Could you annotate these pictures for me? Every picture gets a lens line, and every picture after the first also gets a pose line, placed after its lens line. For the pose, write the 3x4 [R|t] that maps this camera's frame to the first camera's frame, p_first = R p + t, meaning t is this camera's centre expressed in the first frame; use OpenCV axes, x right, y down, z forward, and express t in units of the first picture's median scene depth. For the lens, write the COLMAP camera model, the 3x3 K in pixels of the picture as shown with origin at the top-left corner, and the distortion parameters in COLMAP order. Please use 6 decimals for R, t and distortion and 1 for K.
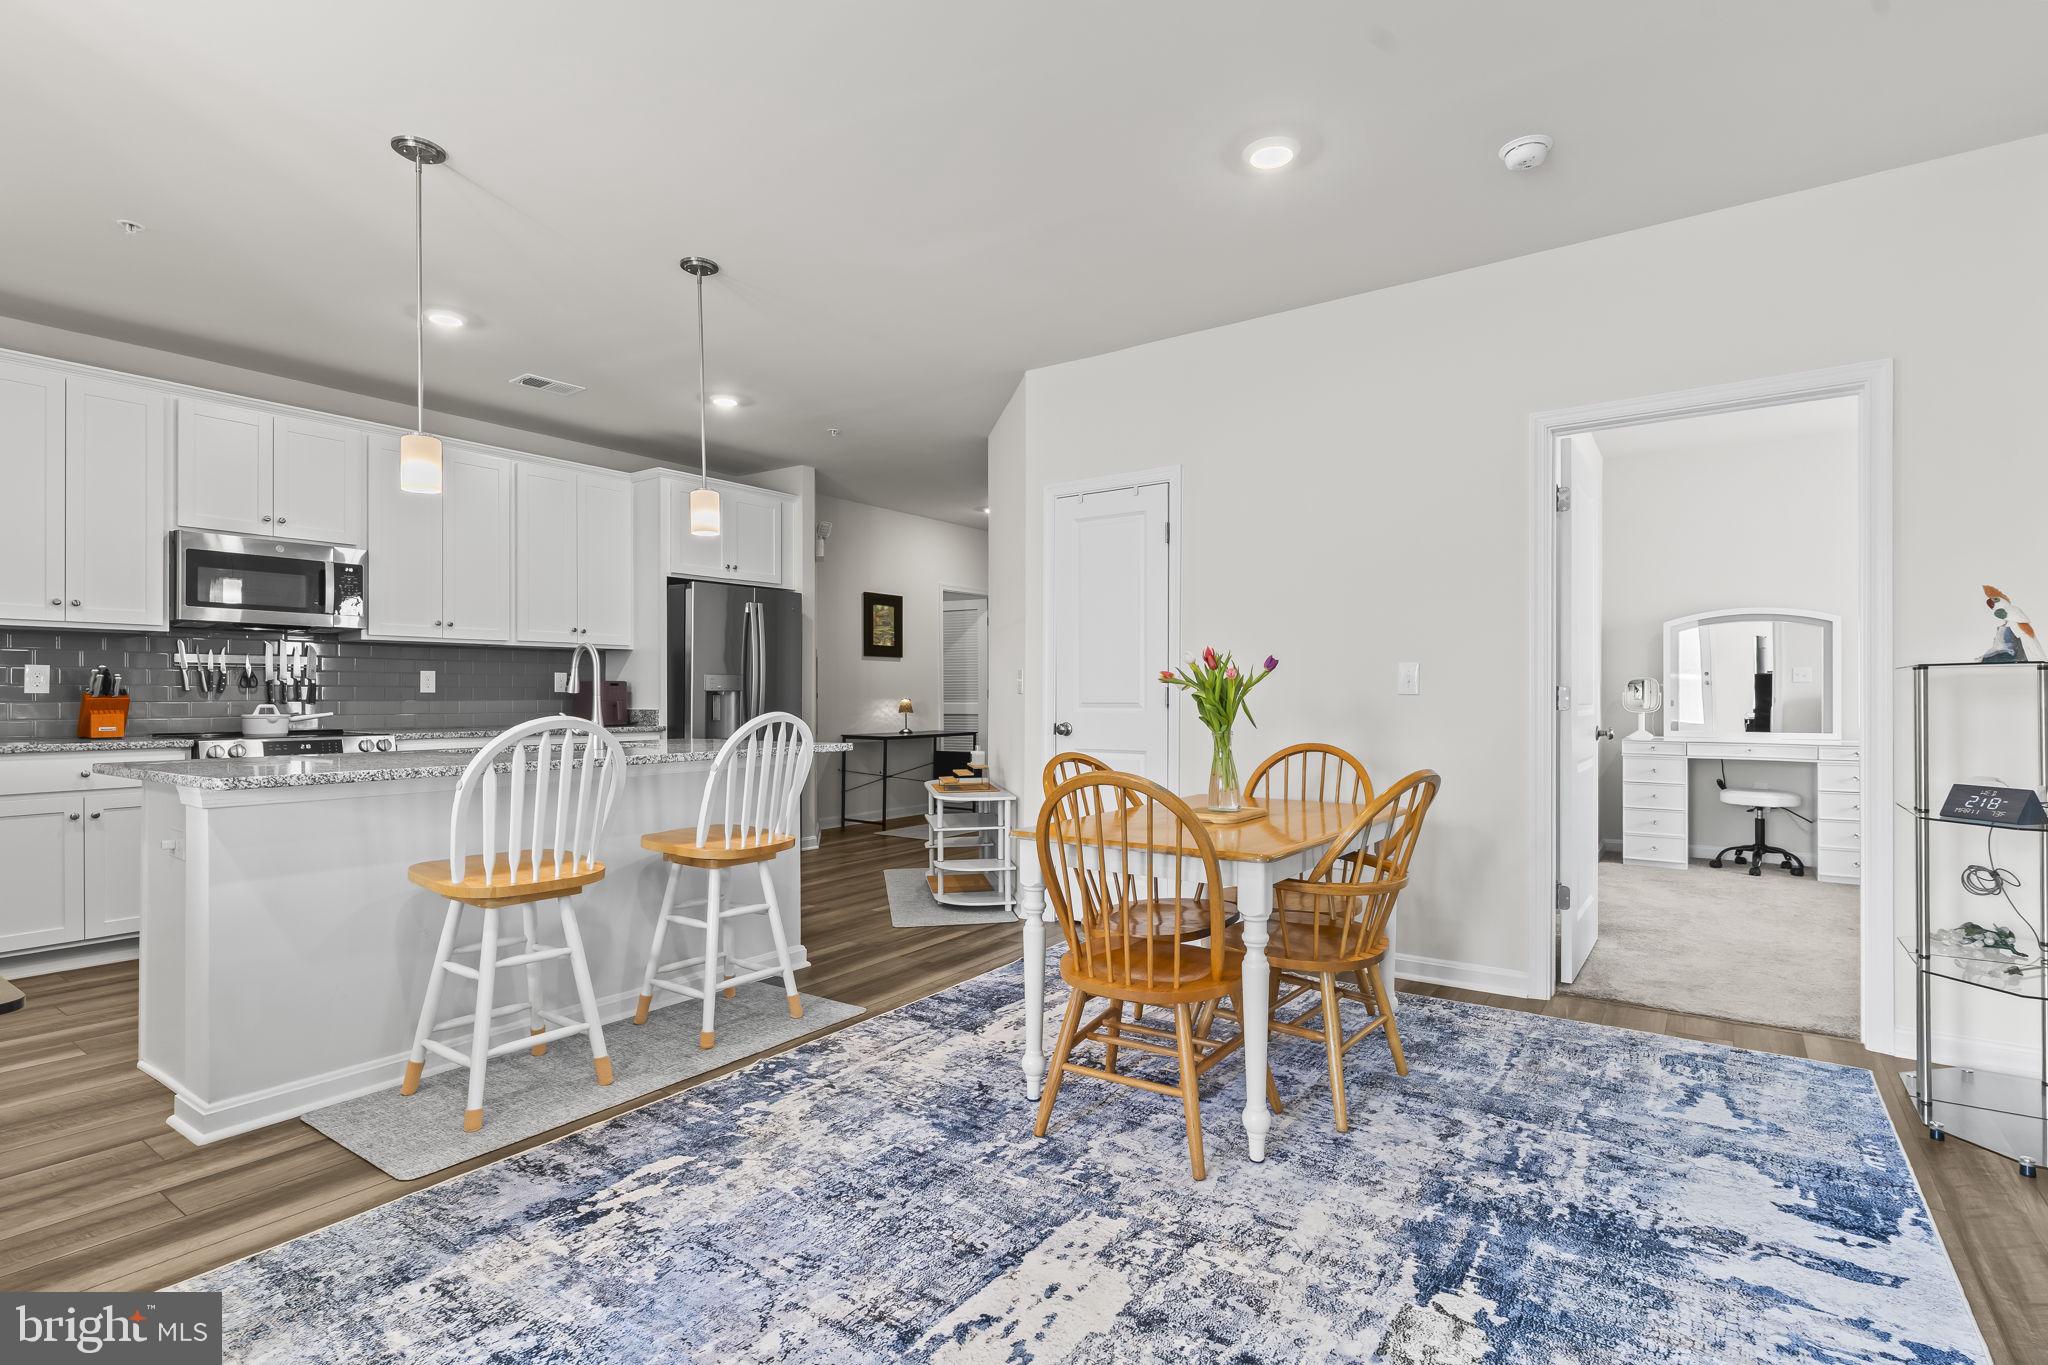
lens RADIAL K [[978.9, 0, 1021.1], [0, 978.9, 717.5], [0, 0, 1]] dist [0.003974, 0.000186]
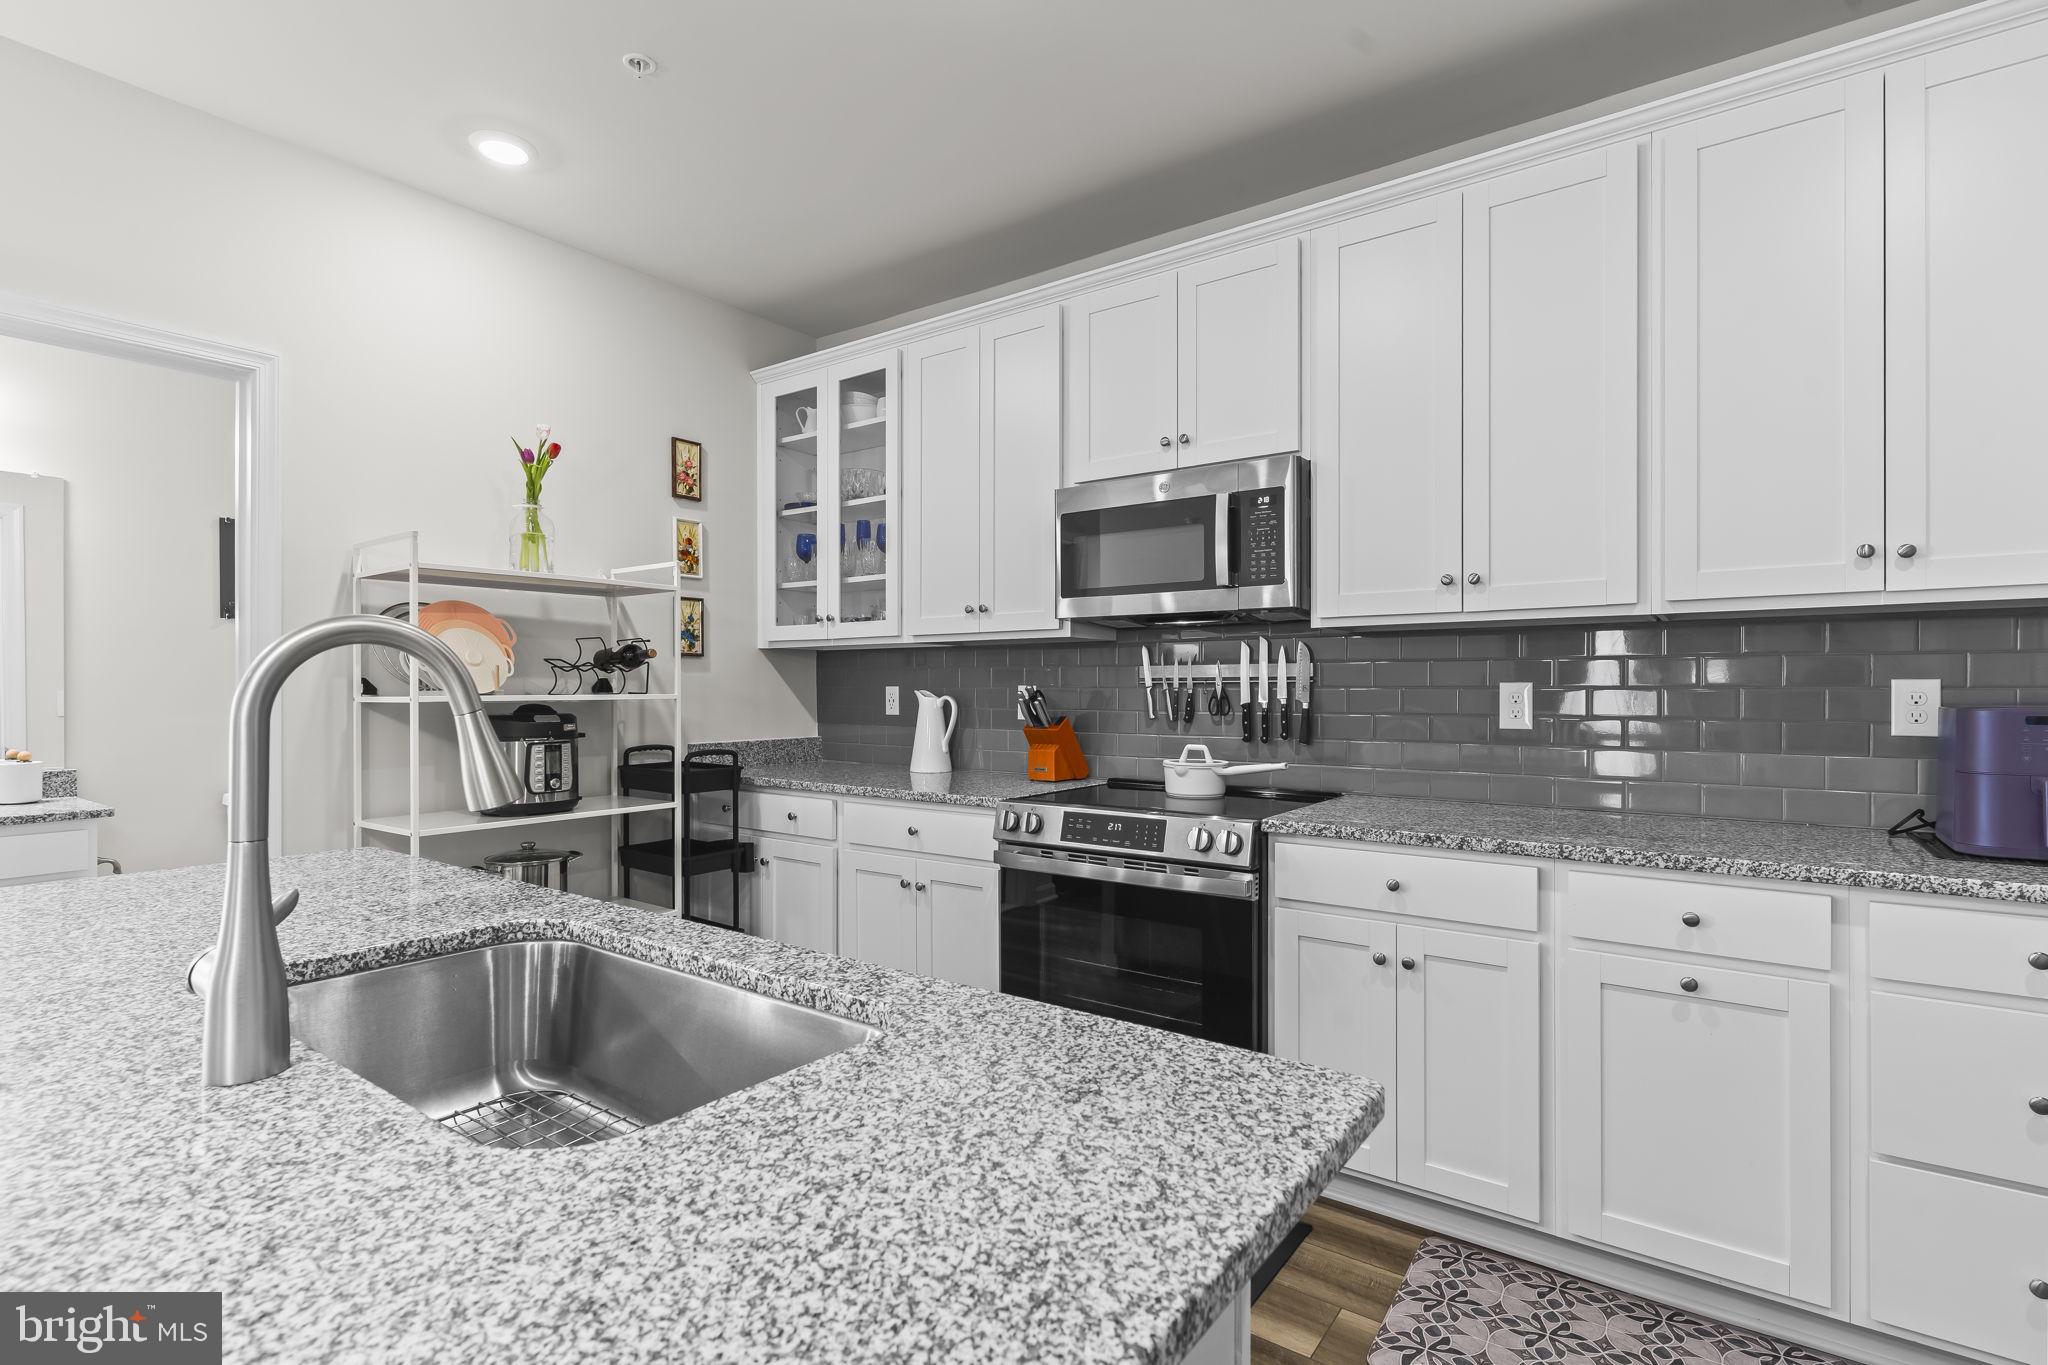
lens RADIAL K [[978.9, 0, 1000.1], [0, 978.9, 688.5], [0, 0, 1]] dist [0.003974, 0.000186]
pose [[-0.023856, 0.000630, -0.999715, -0.166243], [-0.021161, 0.999775, 0.001135, -0.049222], [0.999491, 0.021182, -0.023837, 0.945660]]
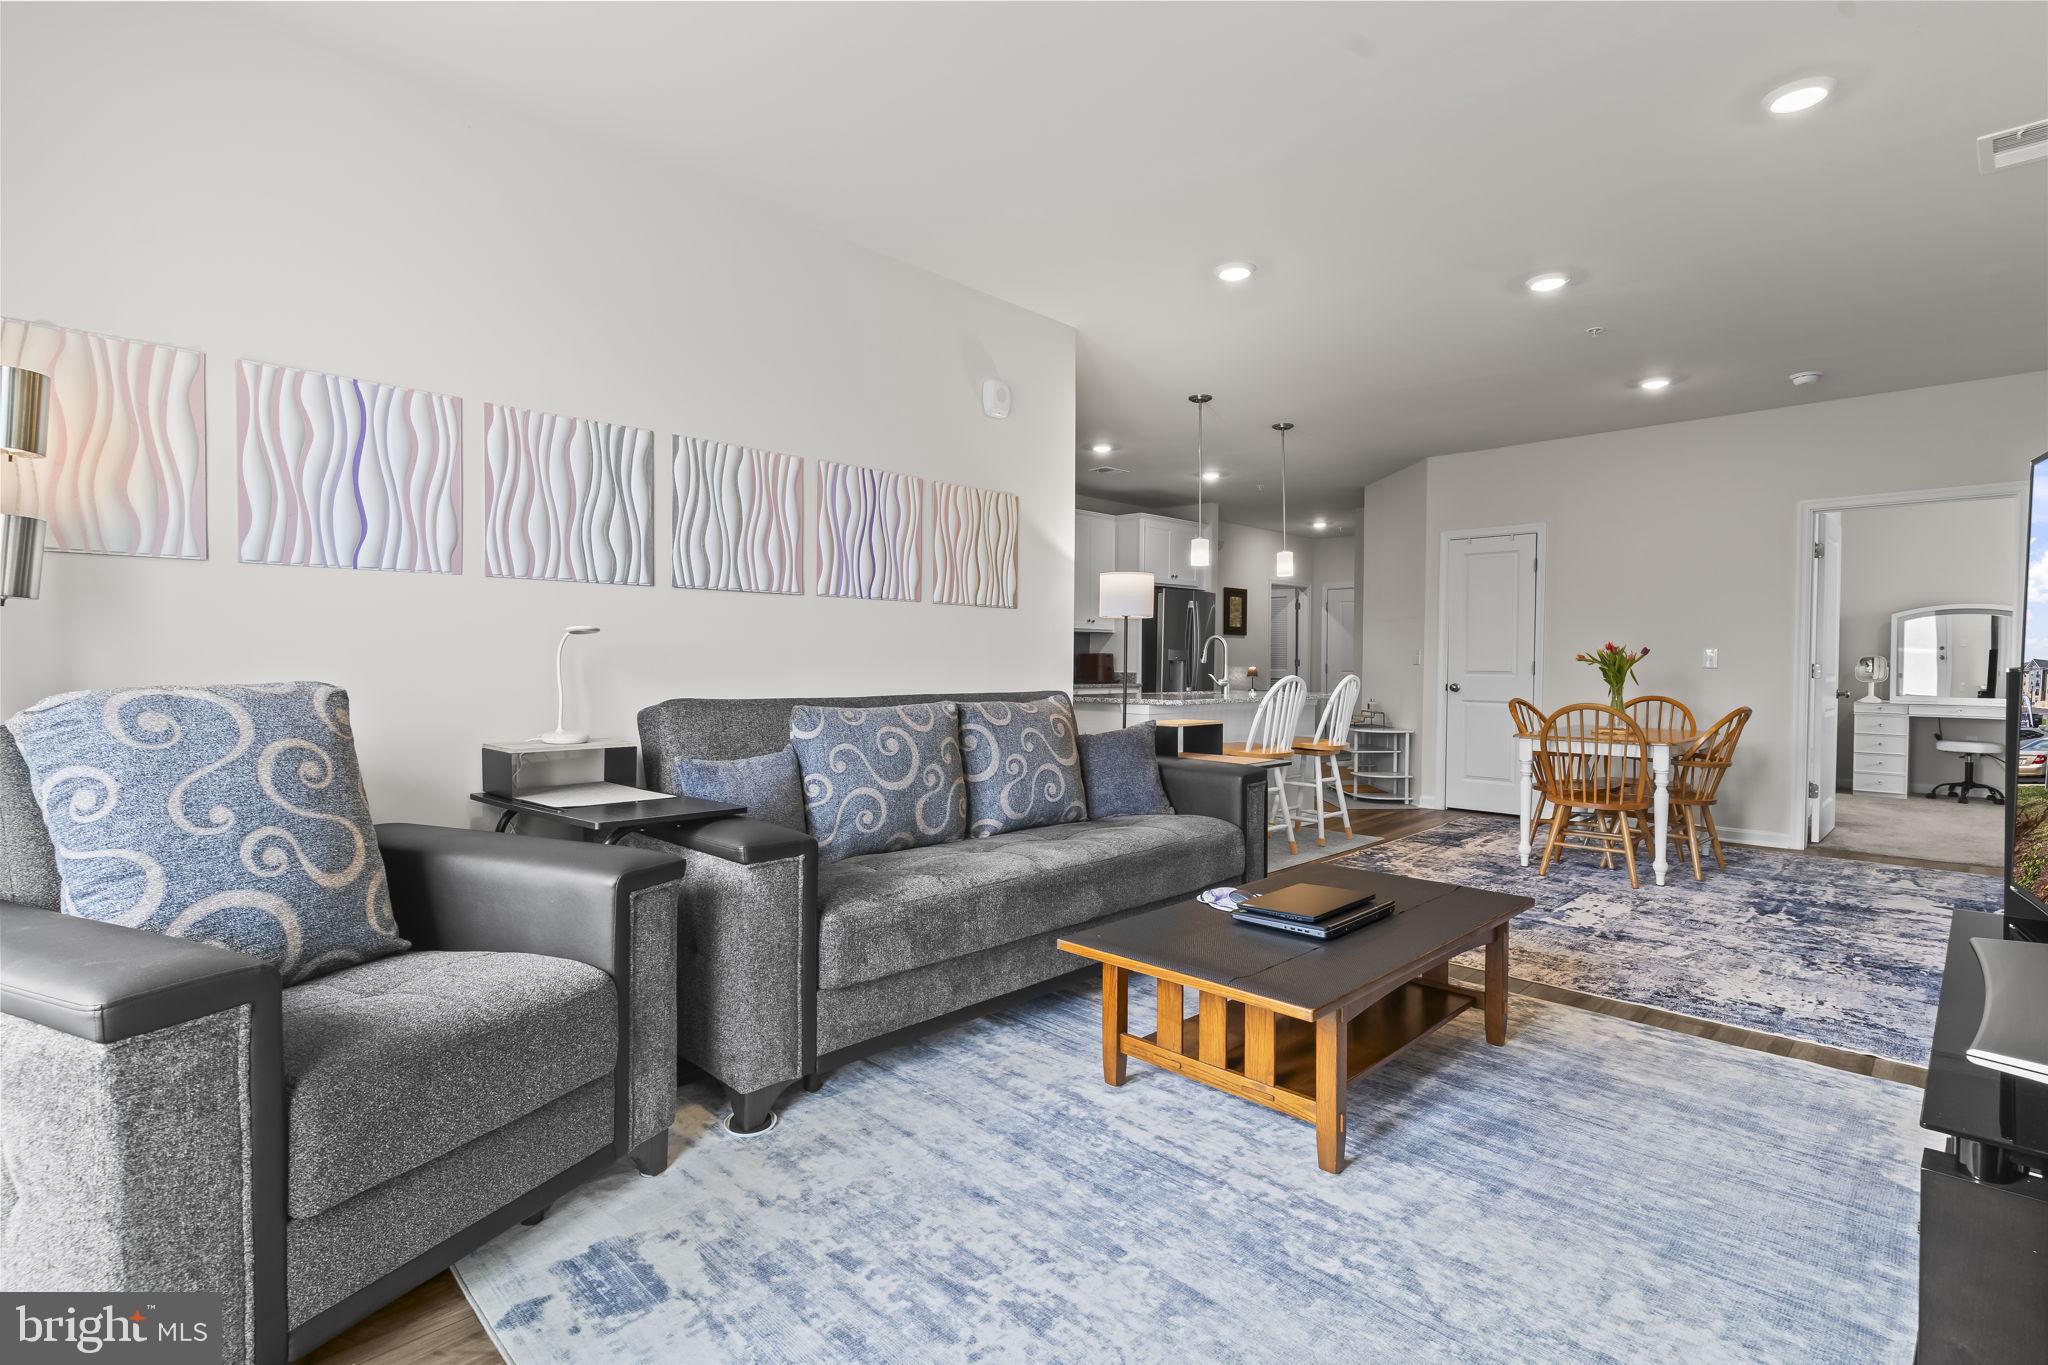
lens RADIAL K [[978.9, 0, 1008.5], [0, 978.9, 696.4], [0, 0, 1]] dist [0.003974, 0.000186]
pose [[0.987367, 0.013201, -0.157899, -0.434052], [-0.011106, 0.999838, 0.014143, 0.012495], [0.158061, -0.012211, 0.987354, -0.696107]]
